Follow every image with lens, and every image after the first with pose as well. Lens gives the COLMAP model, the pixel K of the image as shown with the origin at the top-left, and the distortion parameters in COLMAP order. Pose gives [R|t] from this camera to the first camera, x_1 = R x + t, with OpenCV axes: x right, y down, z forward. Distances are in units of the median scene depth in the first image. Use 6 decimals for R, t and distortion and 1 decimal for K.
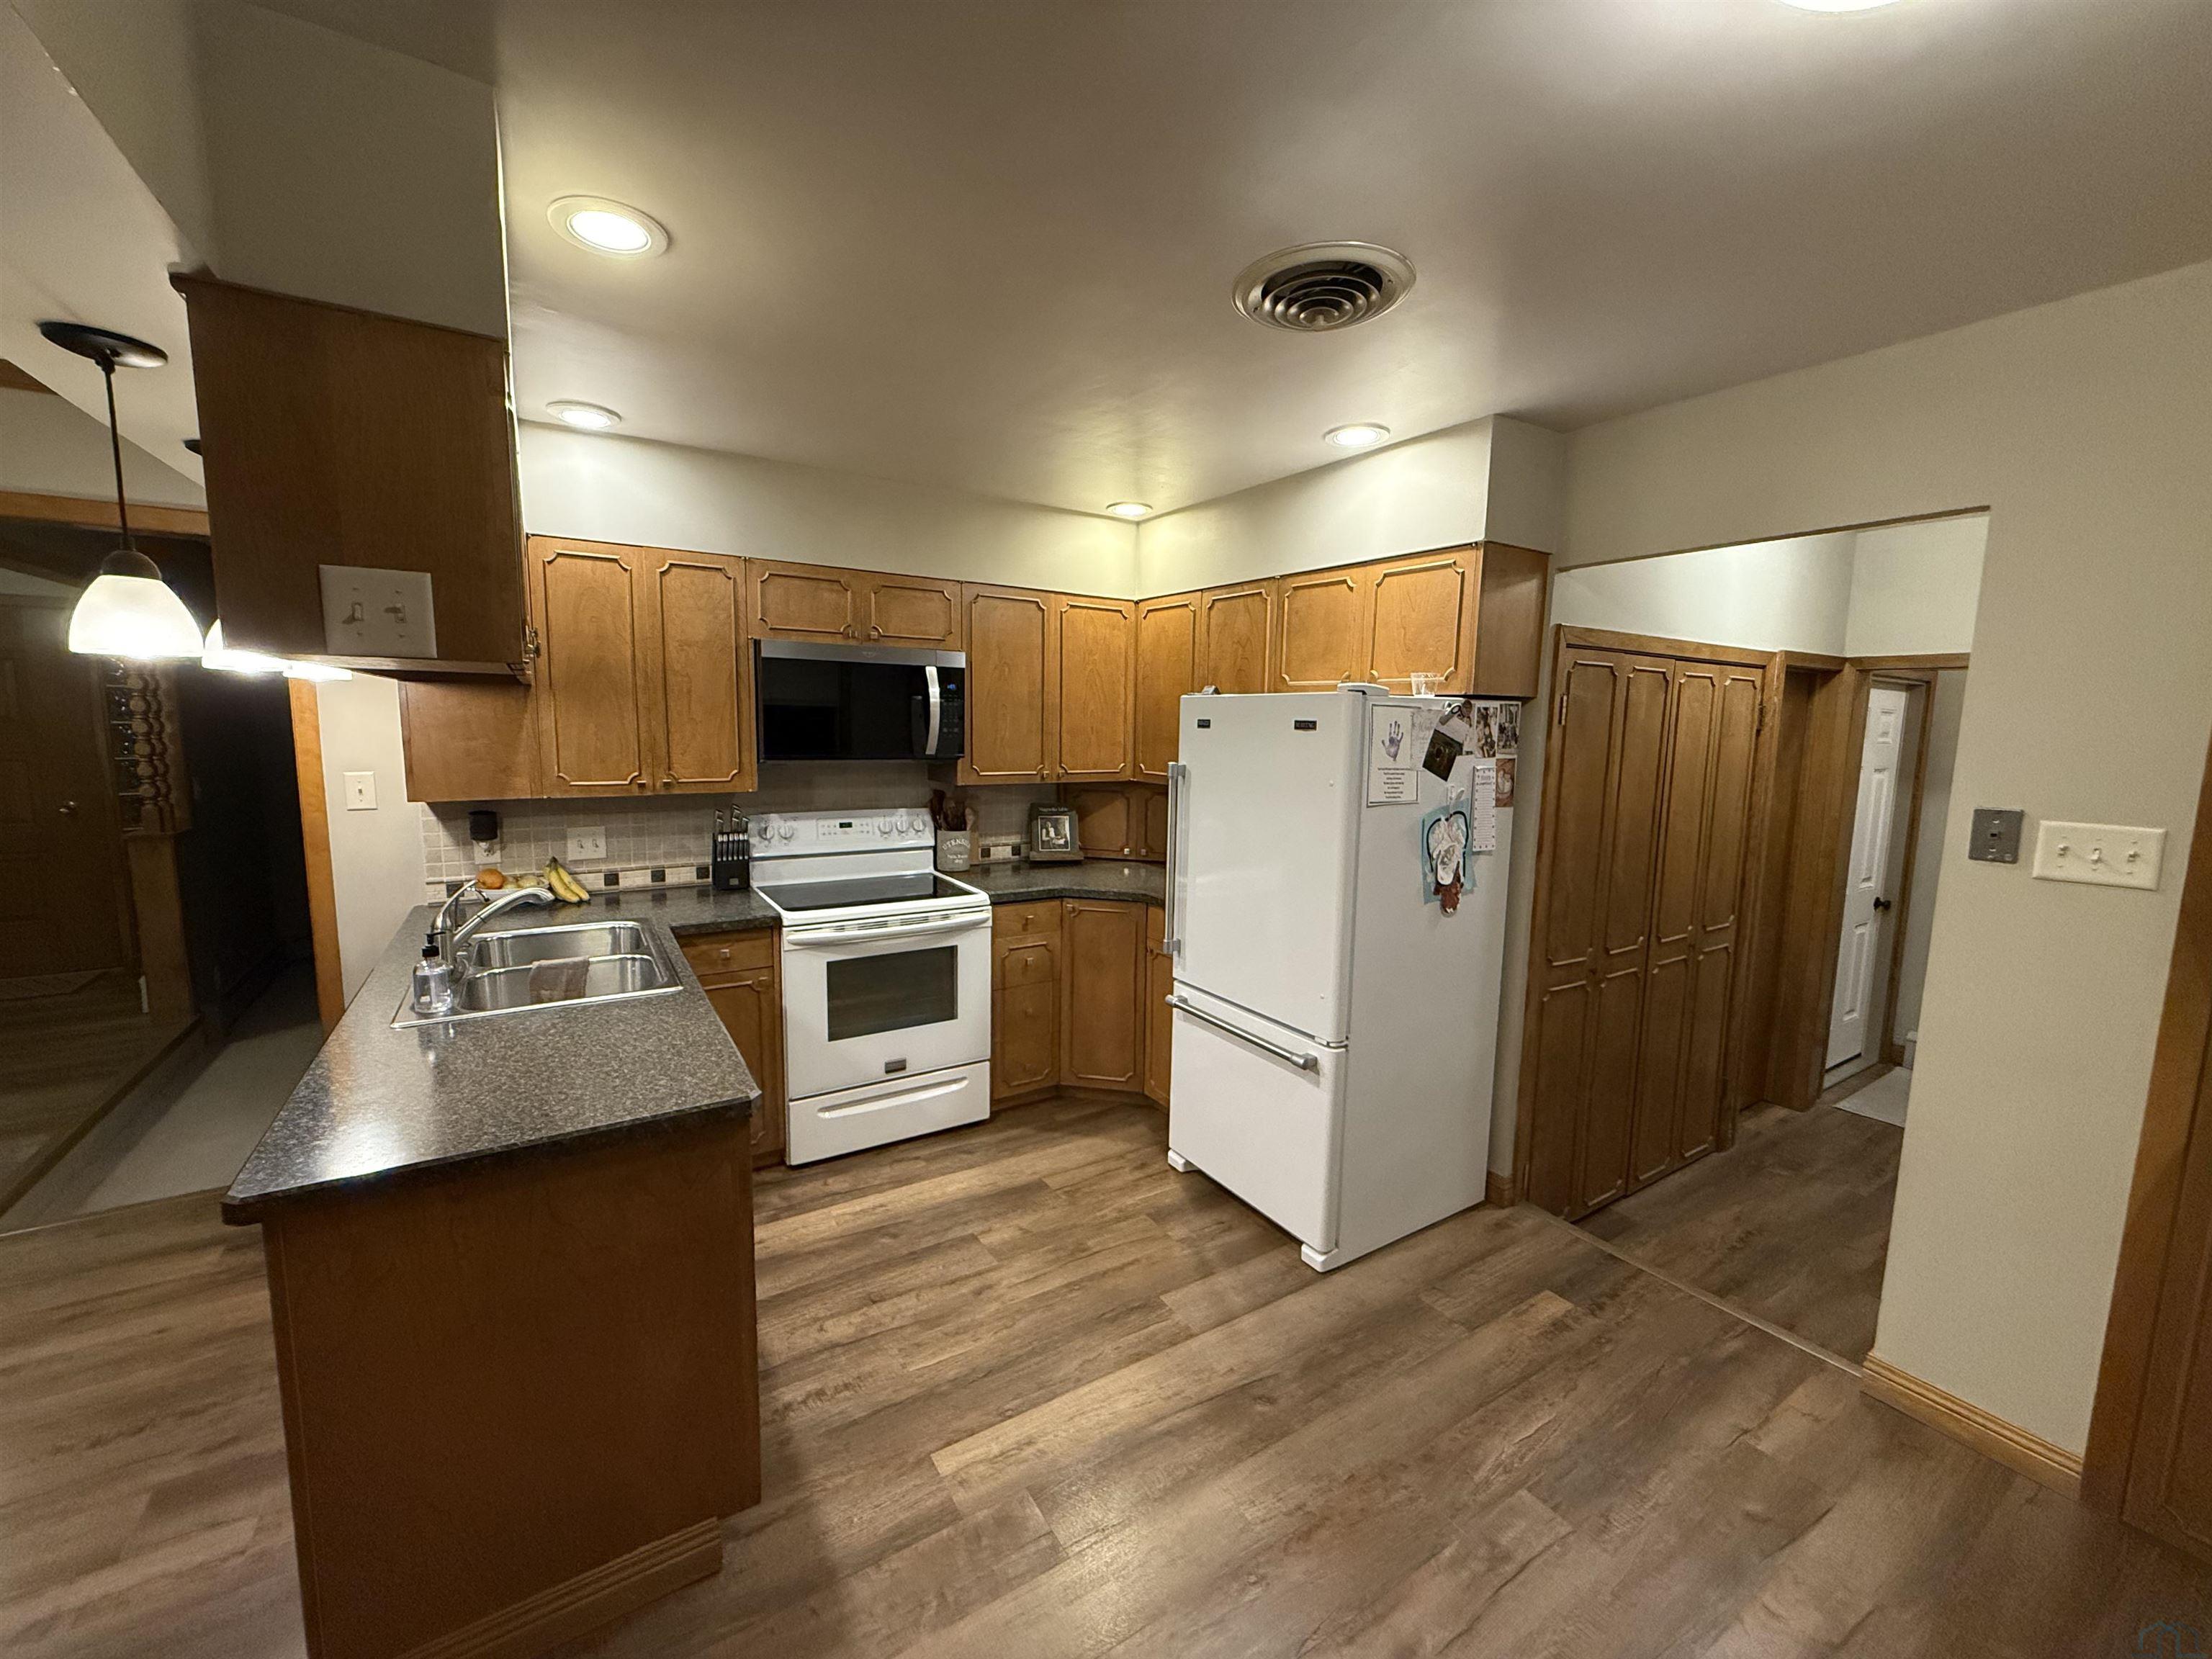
lens RADIAL K [[882.1, 0, 1096.6], [0, 882.1, 825.4], [0, 0, 1]] dist [0.001729, 0.000402]
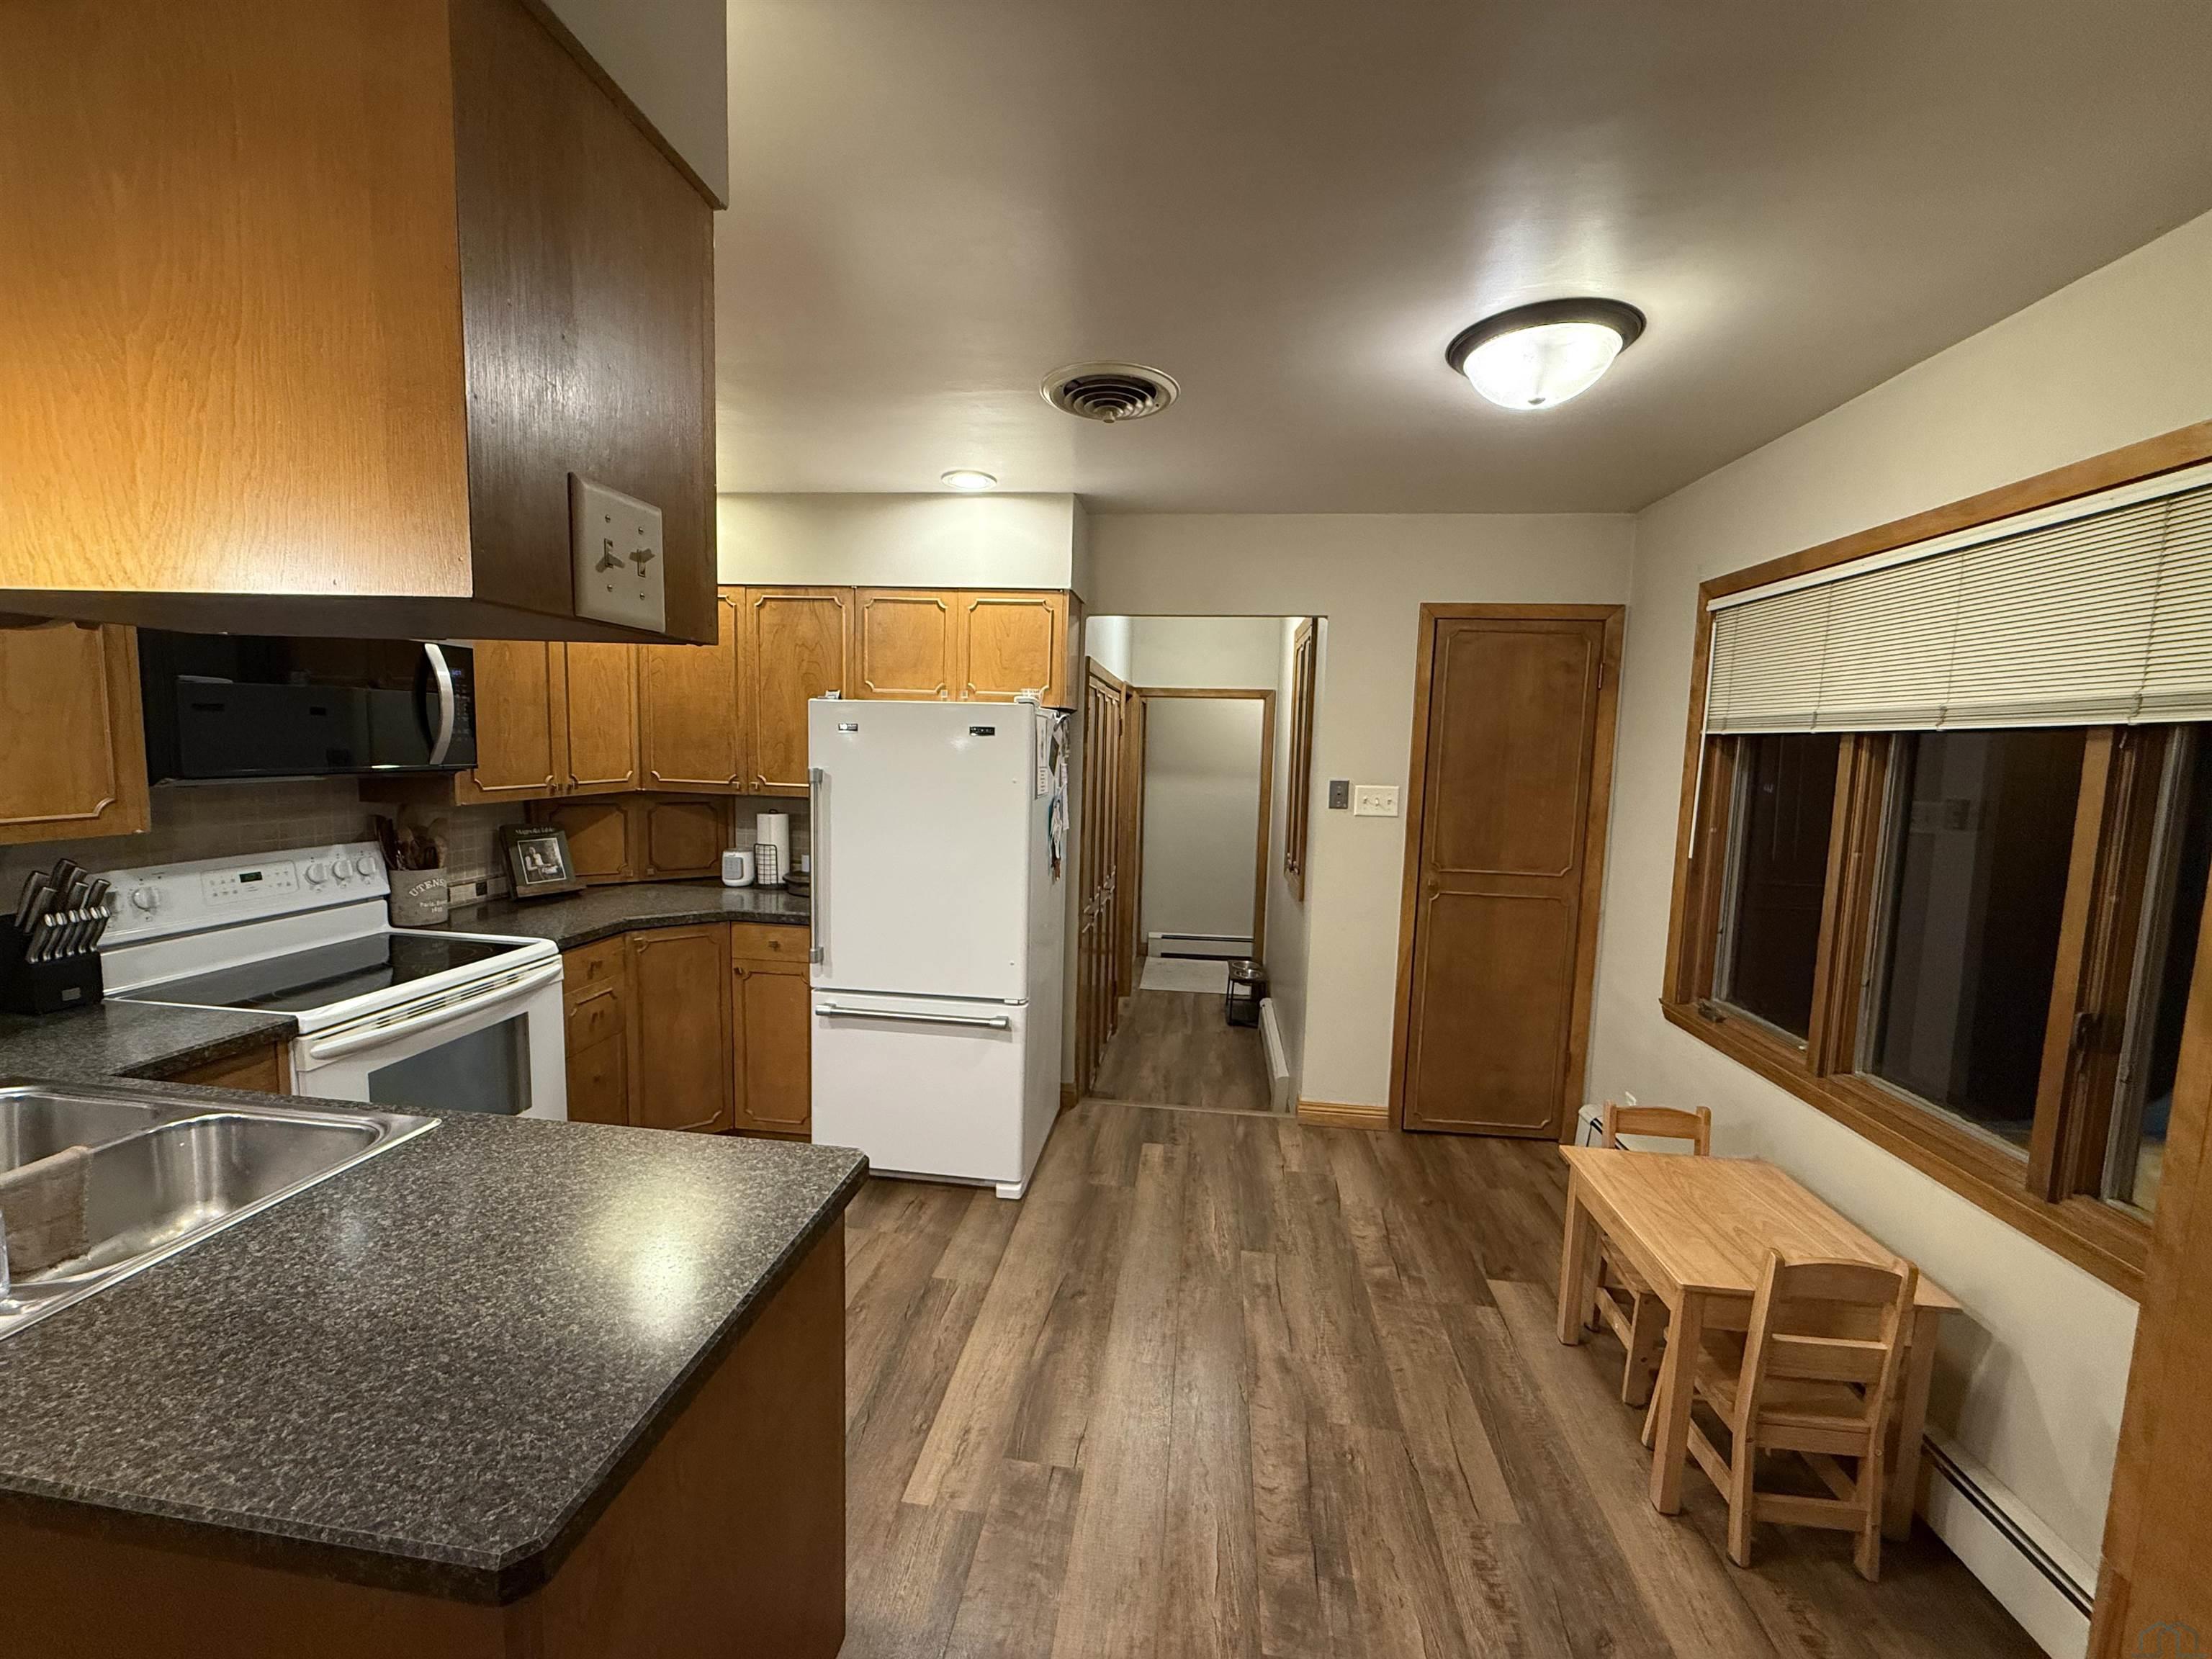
lens RADIAL K [[882.1, 0, 1094.0], [0, 882.1, 832.1], [0, 0, 1]] dist [0.001729, 0.000402]
pose [[0.637325, -0.079206, 0.766514, -0.444875], [0.075573, 0.996333, 0.040118, -0.014515], [-0.766880, 0.032360, 0.640974, 0.130117]]
